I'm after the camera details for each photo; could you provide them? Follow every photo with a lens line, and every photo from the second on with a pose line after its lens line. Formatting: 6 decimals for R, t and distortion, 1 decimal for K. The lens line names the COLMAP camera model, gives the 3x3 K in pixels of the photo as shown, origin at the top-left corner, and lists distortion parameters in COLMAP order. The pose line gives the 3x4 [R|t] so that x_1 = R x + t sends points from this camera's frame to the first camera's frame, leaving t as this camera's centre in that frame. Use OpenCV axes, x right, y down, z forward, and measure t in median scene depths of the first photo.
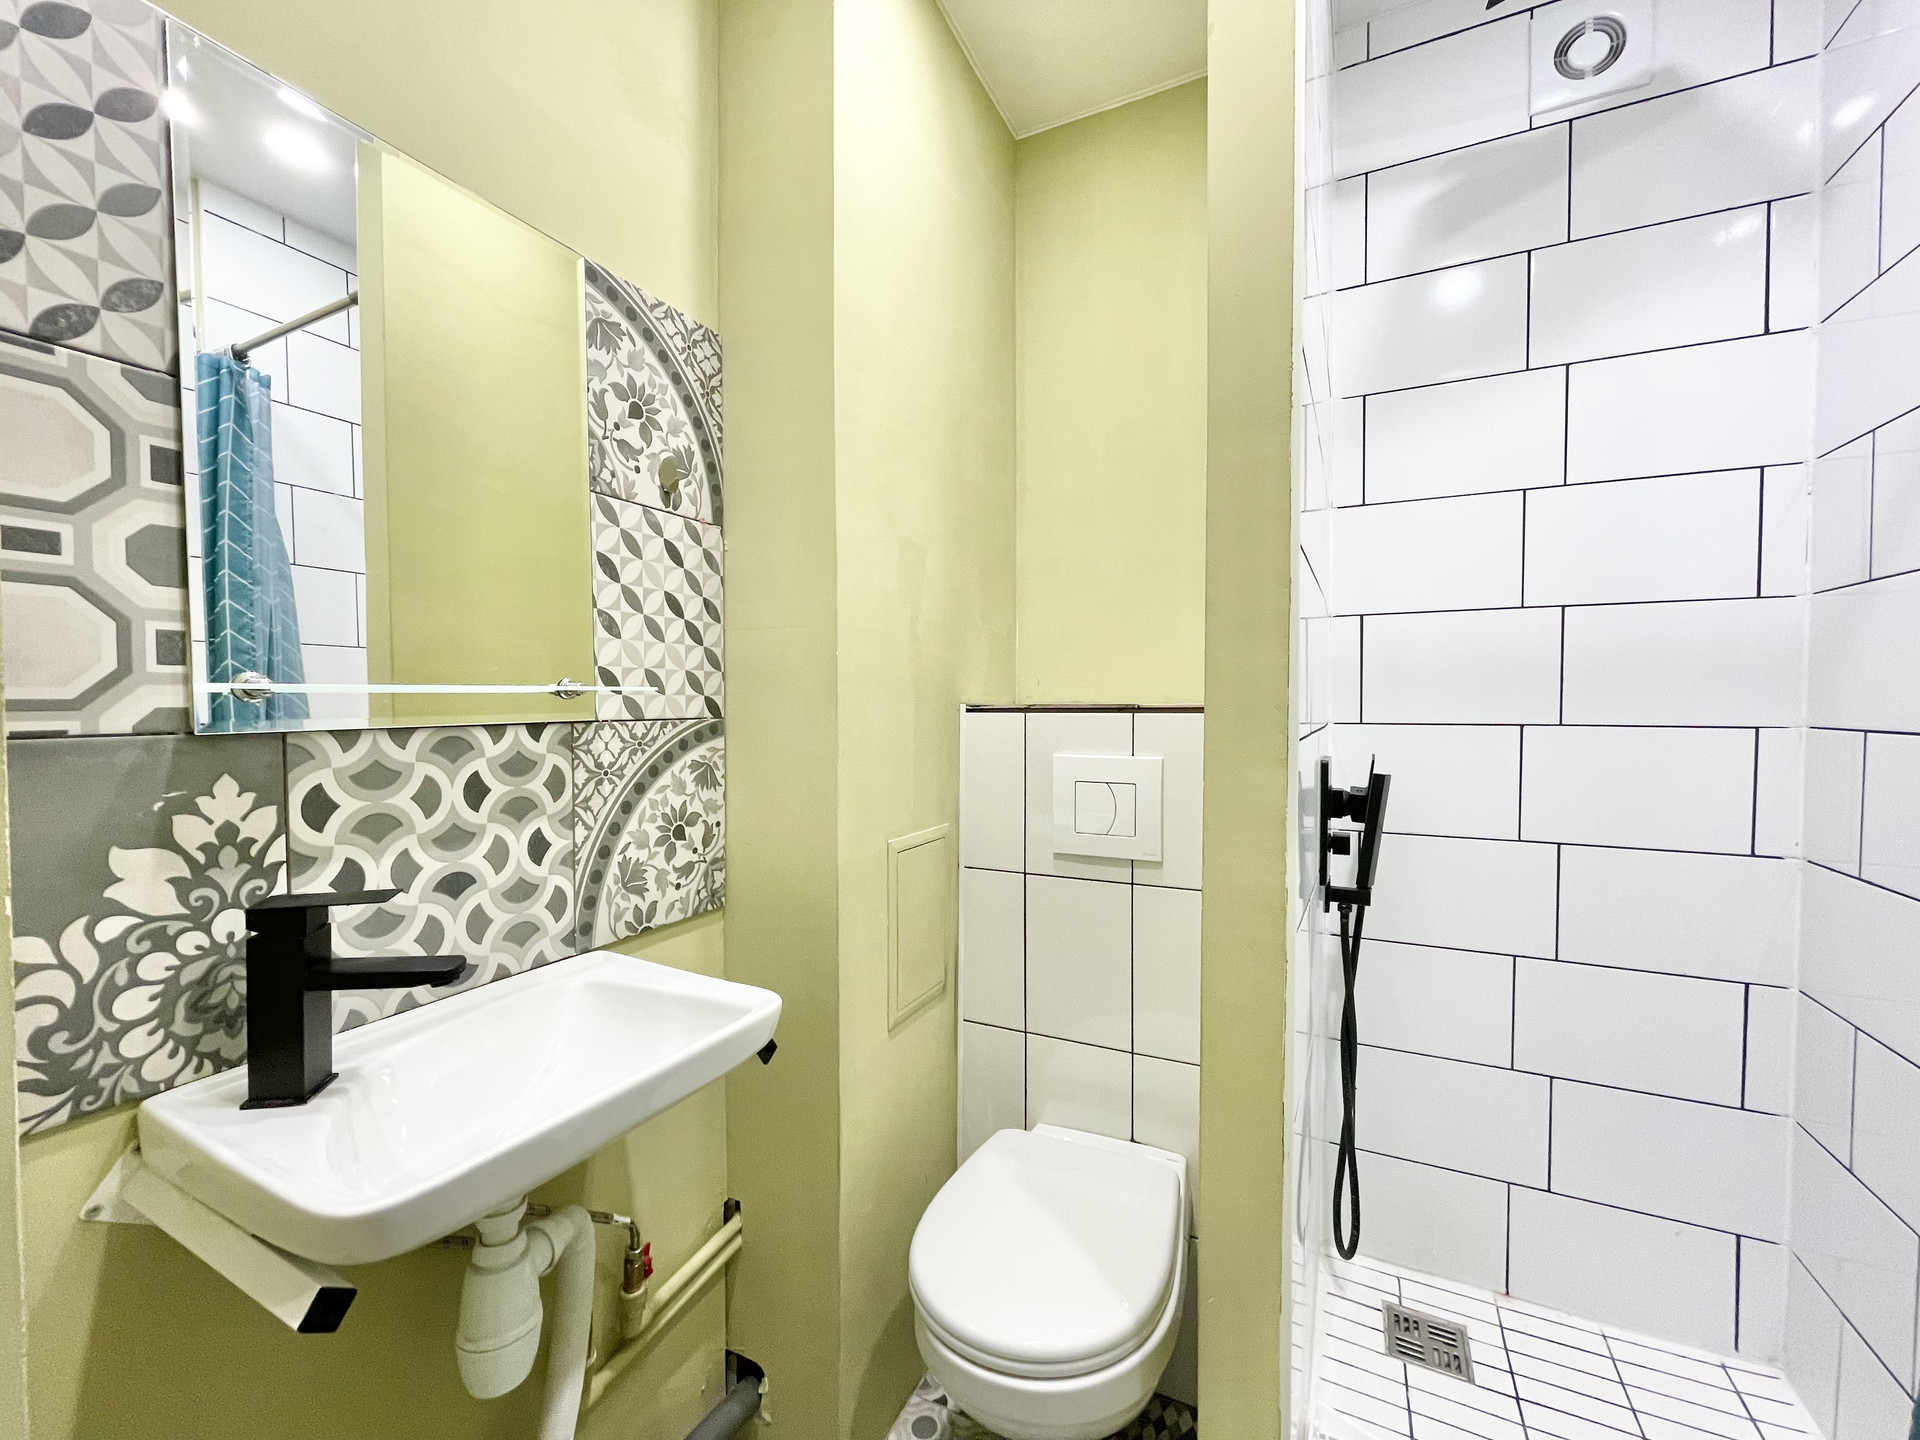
lens RADIAL K [[774.8, 0, 958.7], [0, 774.8, 723.7], [0, 0, 1]] dist [-0.003225, 0.000215]
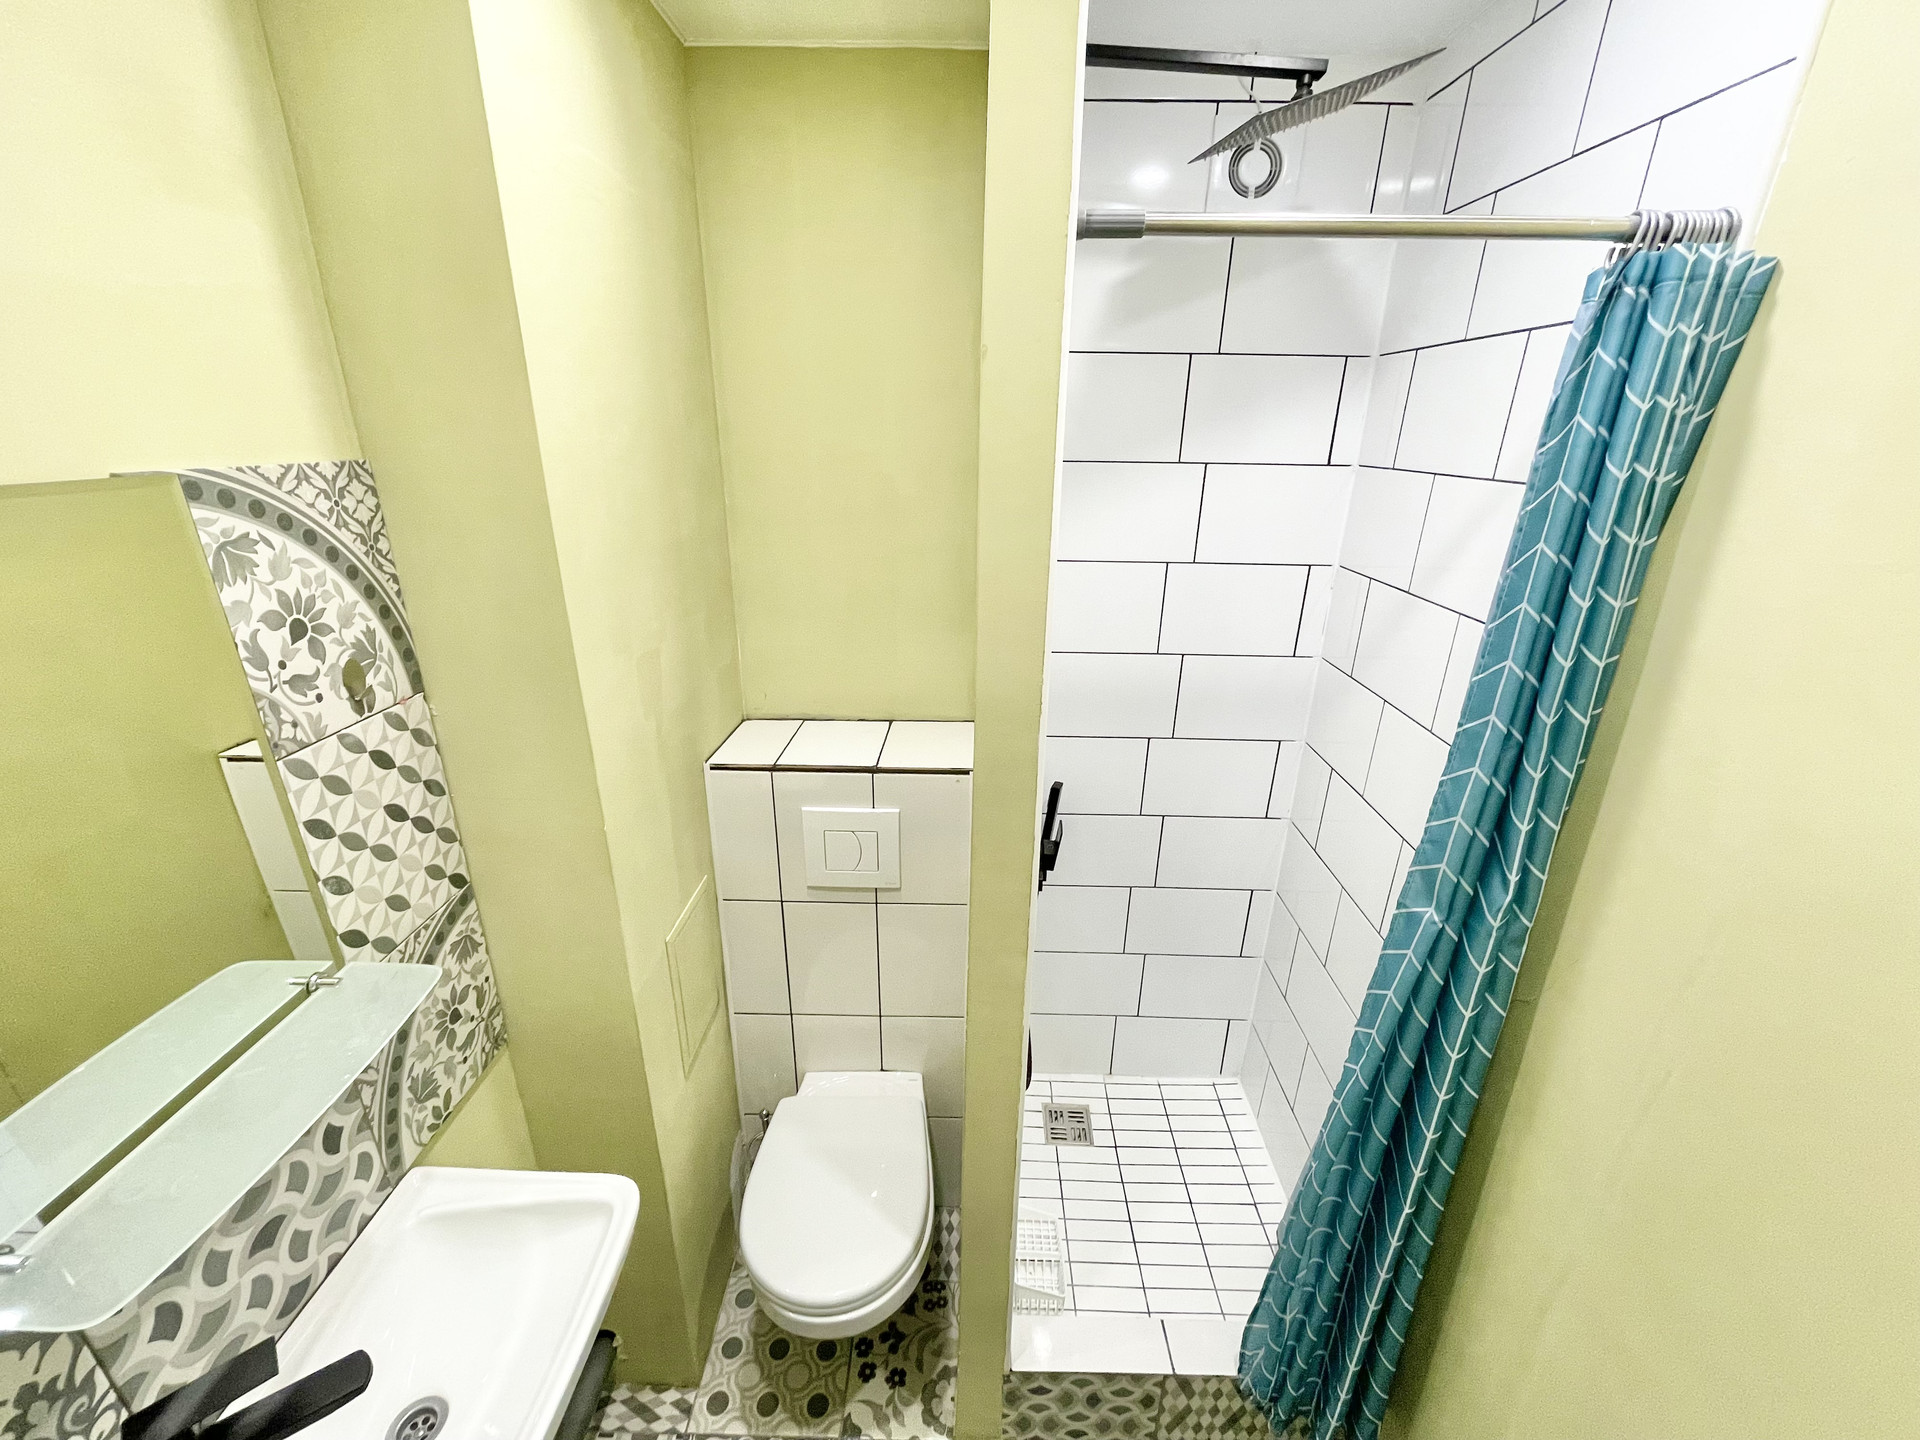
lens RADIAL K [[774.8, 0, 958.7], [0, 774.8, 723.7], [0, 0, 1]] dist [-0.003225, 0.000215]
pose [[0.904589, -0.138594, 0.403126, -0.125060], [-0.004383, 0.942599, 0.333899, -0.534278], [-0.426262, -0.303808, 0.852057, 0.002645]]
